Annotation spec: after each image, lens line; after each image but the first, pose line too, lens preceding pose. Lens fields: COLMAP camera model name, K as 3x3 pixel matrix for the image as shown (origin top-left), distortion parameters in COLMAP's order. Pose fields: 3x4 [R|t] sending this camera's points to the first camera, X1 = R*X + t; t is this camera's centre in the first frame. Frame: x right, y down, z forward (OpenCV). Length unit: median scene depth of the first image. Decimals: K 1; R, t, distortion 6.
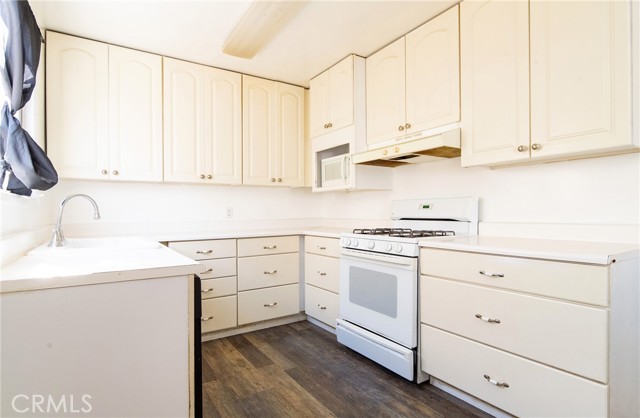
lens RADIAL K [[336.2, 0, 320.0], [0, 336.2, 209.0], [0, 0, 1]] dist [-0.000724, -0.000359]
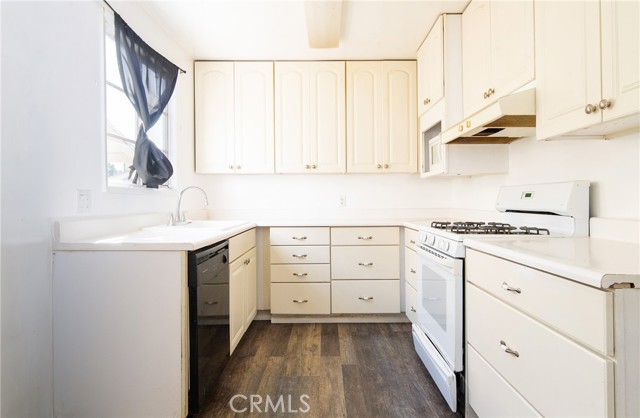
lens RADIAL K [[374.1, 0, 320.6], [0, 374.1, 192.6], [0, 0, 1]] dist [0.002766, 0.000629]
pose [[0.831006, -0.006036, -0.556231, 0.367974], [0.000651, 0.999951, -0.009879, -0.003918], [0.556263, 0.007847, 0.830969, 0.052834]]
